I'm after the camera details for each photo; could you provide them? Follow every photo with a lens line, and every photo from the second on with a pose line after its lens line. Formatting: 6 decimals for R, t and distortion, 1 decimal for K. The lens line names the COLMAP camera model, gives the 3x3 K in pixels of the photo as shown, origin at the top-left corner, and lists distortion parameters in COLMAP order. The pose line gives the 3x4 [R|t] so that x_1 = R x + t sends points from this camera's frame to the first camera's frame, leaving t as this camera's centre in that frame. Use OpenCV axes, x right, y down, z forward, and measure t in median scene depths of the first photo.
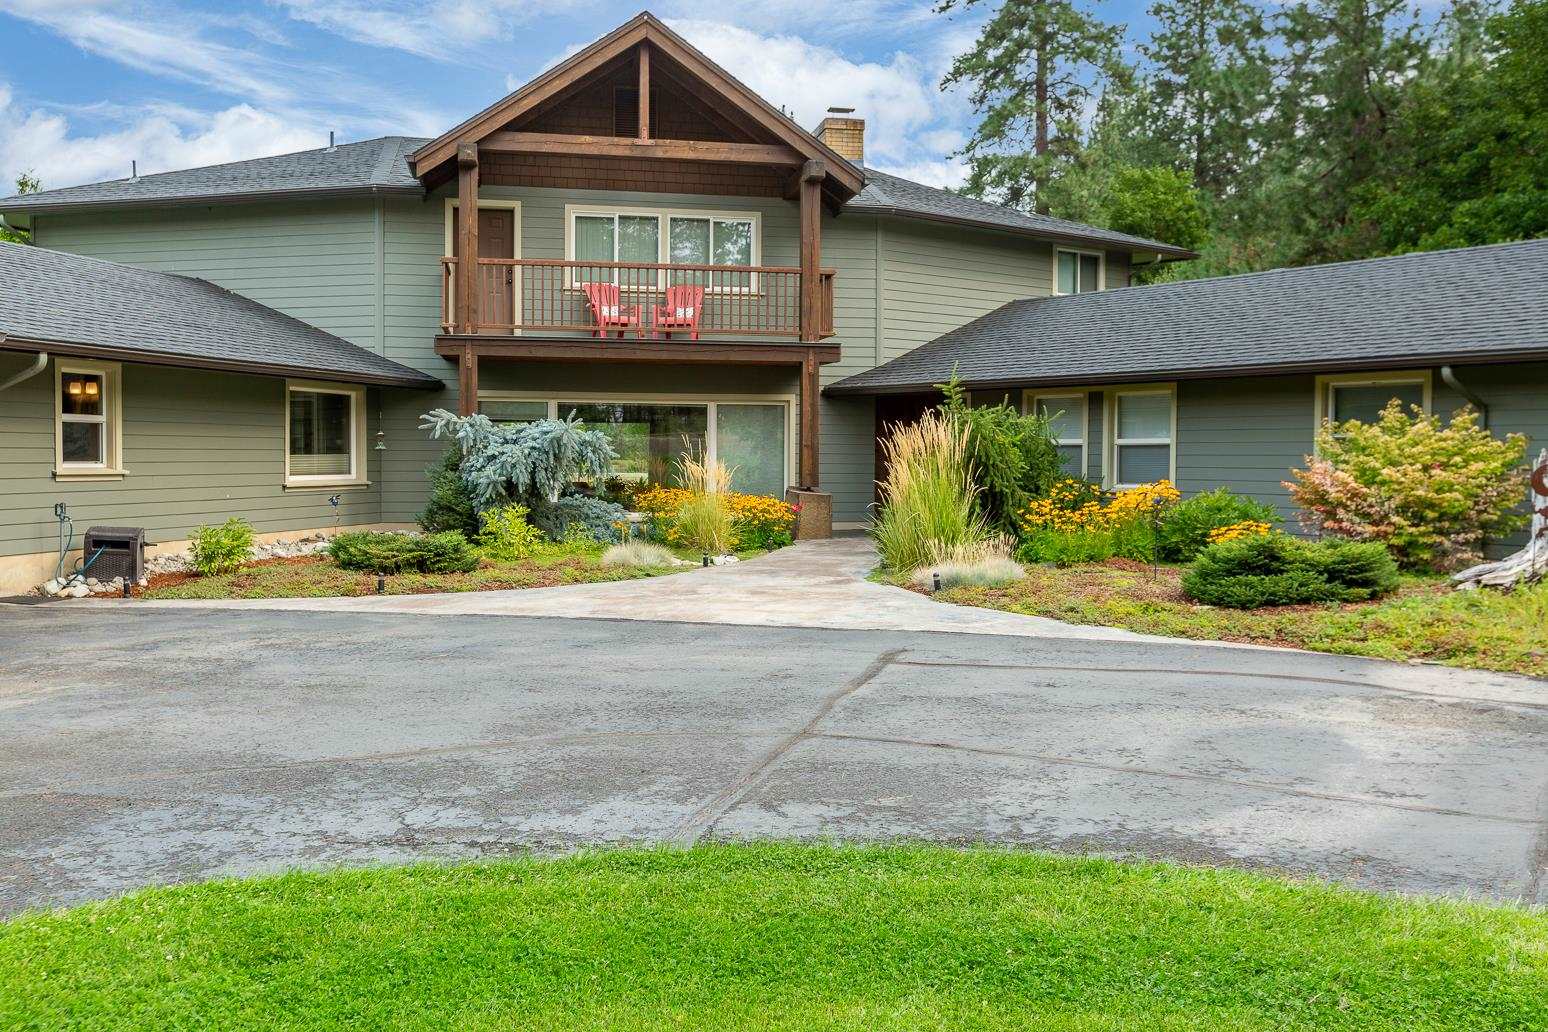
lens RADIAL K [[1385.5, 0, 774.0], [0, 1385.5, 516.0], [0, 0, 1]] dist [-0.016671, -0.021151]
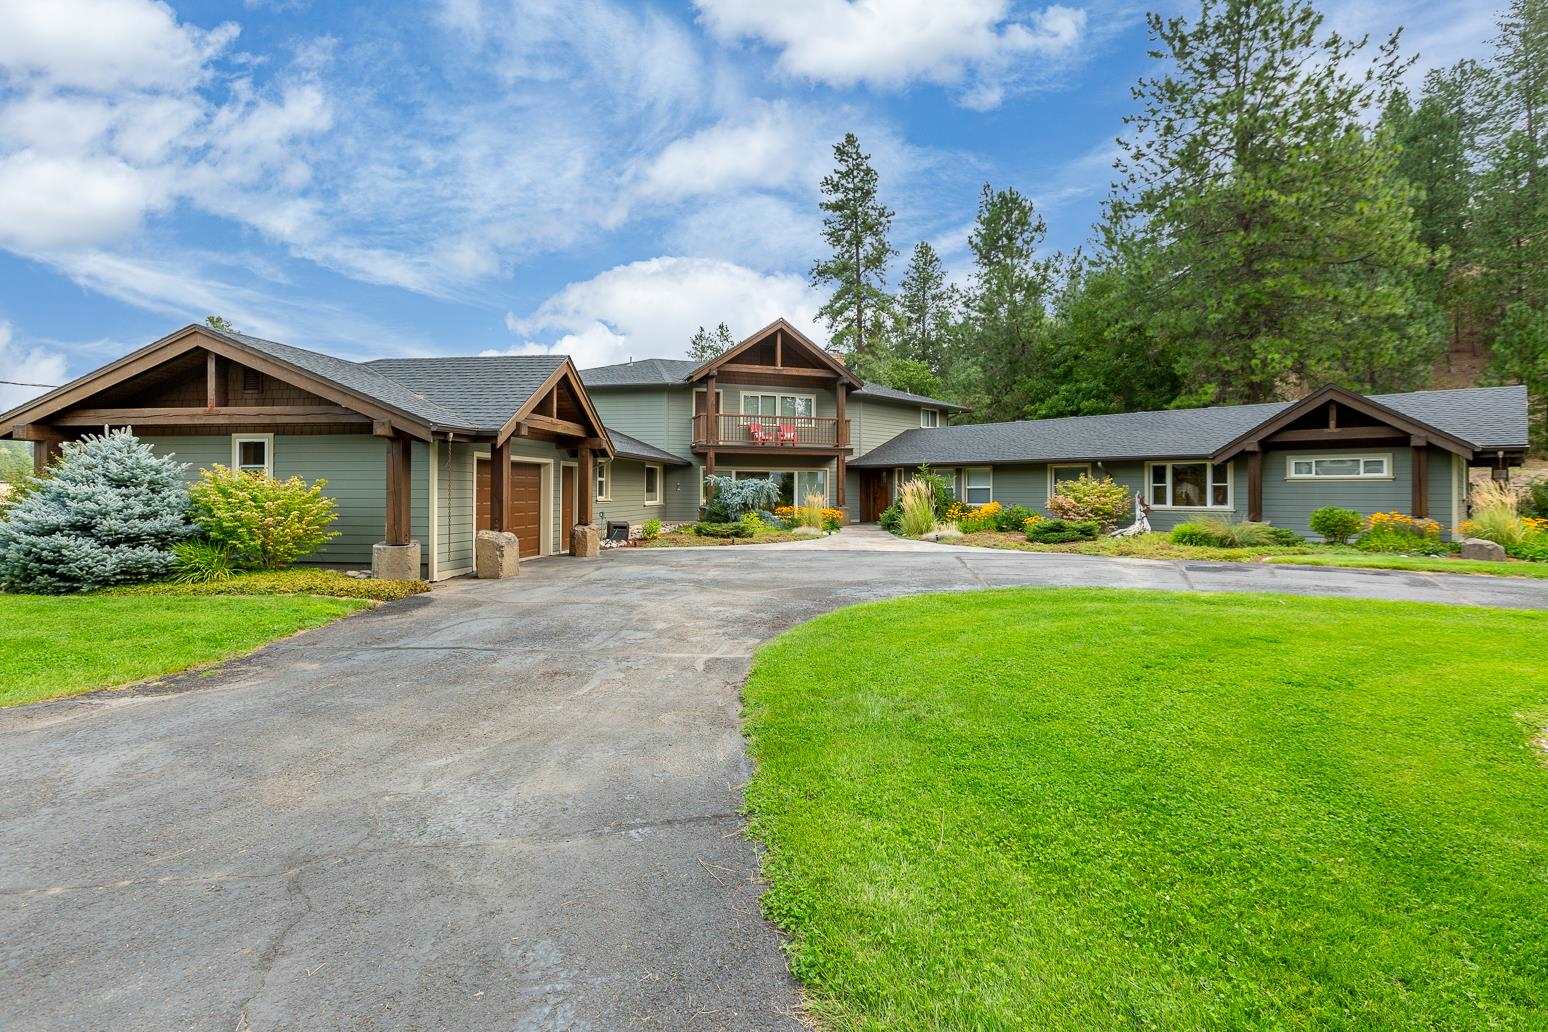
lens RADIAL K [[708.1, 0, 778.0], [0, 708.1, 485.3], [0, 0, 1]] dist [0.003040, 0.000199]
pose [[0.992123, -0.000225, 0.125270, -0.253776], [0.006637, 0.998688, -0.050770, 0.007975], [-0.125094, 0.051202, 0.990823, -0.264187]]
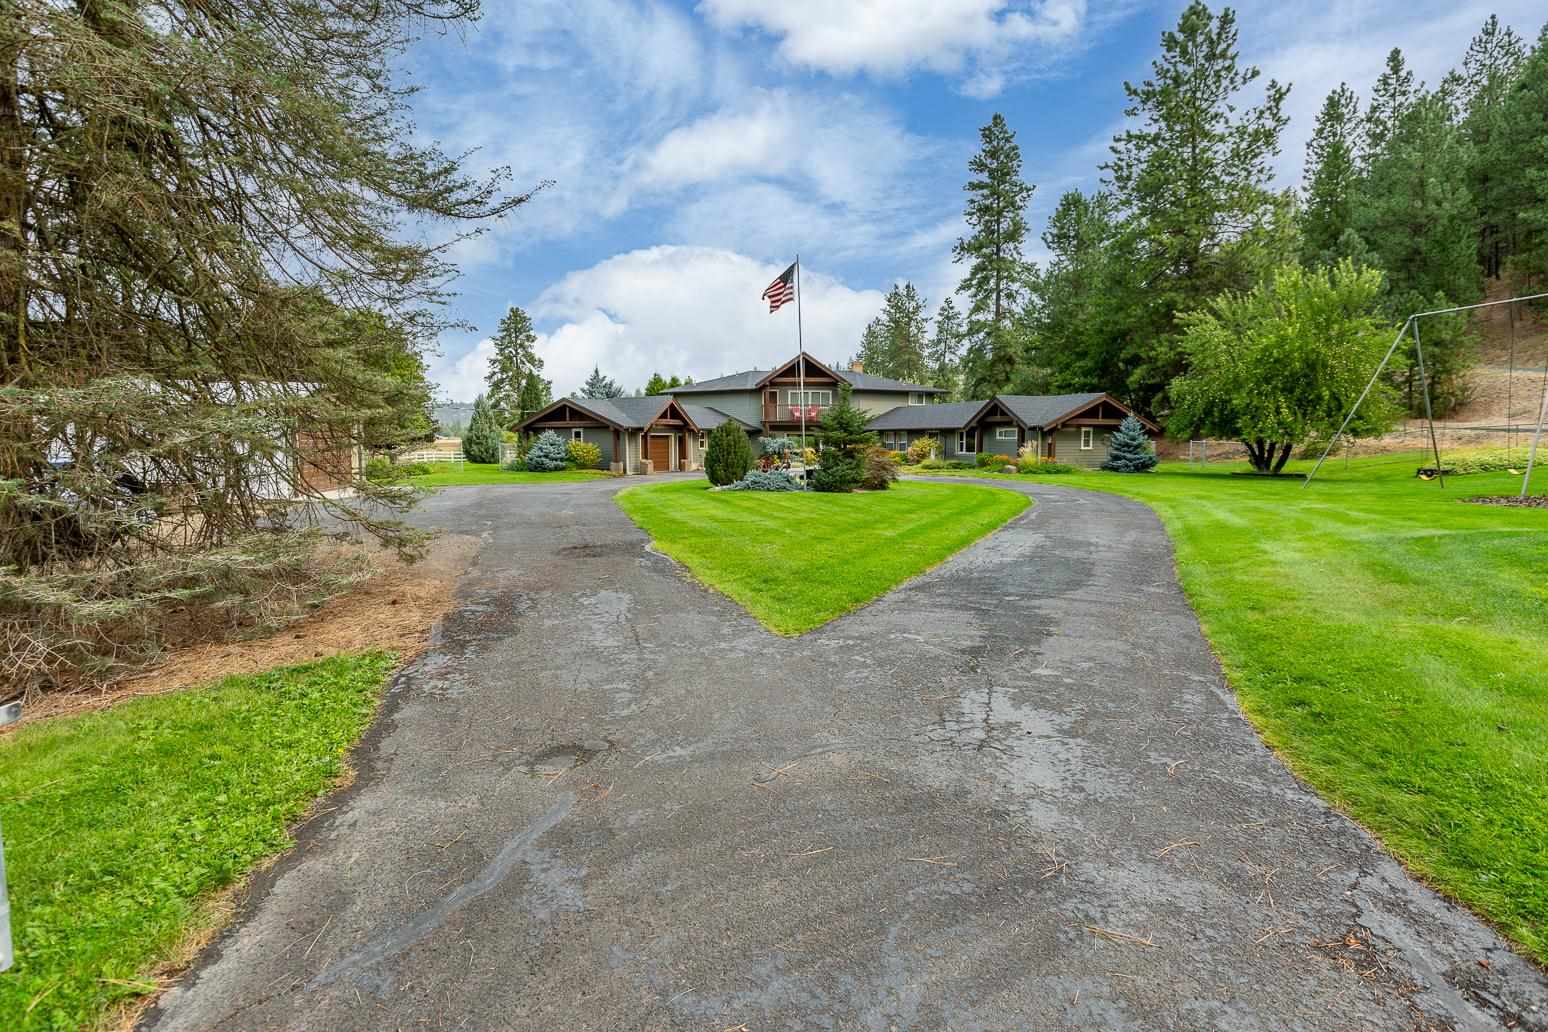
lens RADIAL K [[787.8, 0, 774.0], [0, 787.8, 516.0], [0, 0, 1]] dist [0.000213, -0.000123]
pose [[0.977009, 0.015547, -0.212632, 0.381044], [-0.004176, 0.998542, 0.053822, 0.051866], [0.213159, -0.051697, 0.975649, -1.645825]]
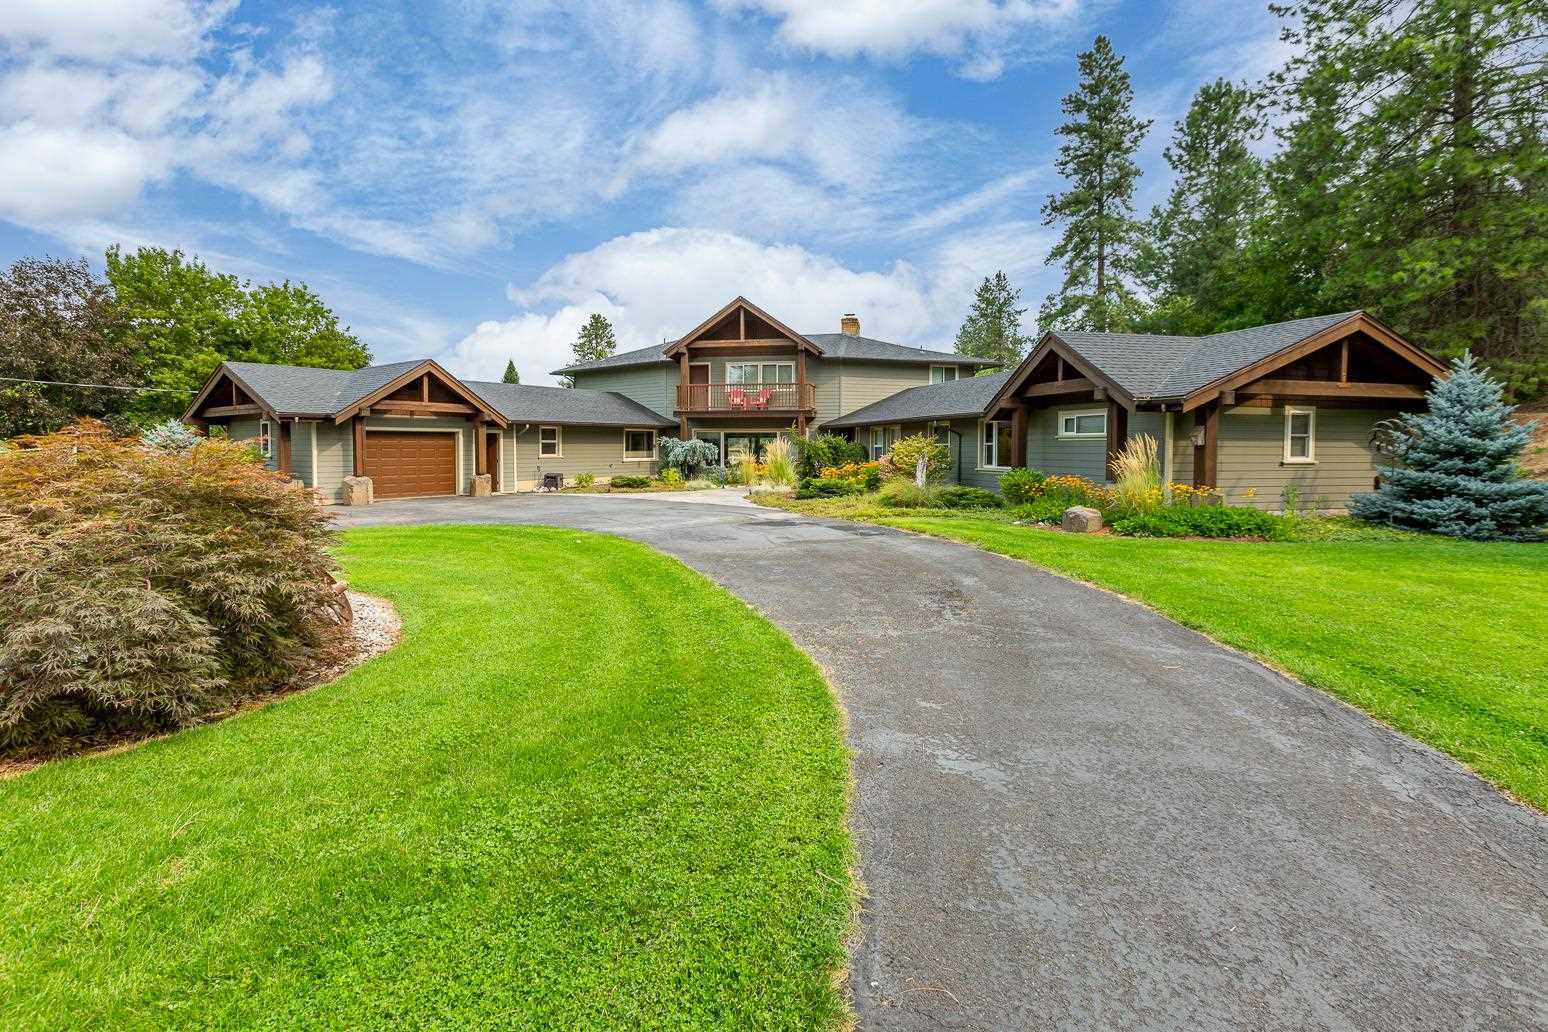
lens RADIAL K [[708.1, 0, 778.0], [0, 708.1, 485.3], [0, 0, 1]] dist [0.003040, 0.000199]
pose [[0.928729, 0.017300, -0.370355, 0.514663], [-0.013378, 0.999824, 0.013158, 0.006297], [0.370517, -0.007266, 0.928797, -0.324900]]
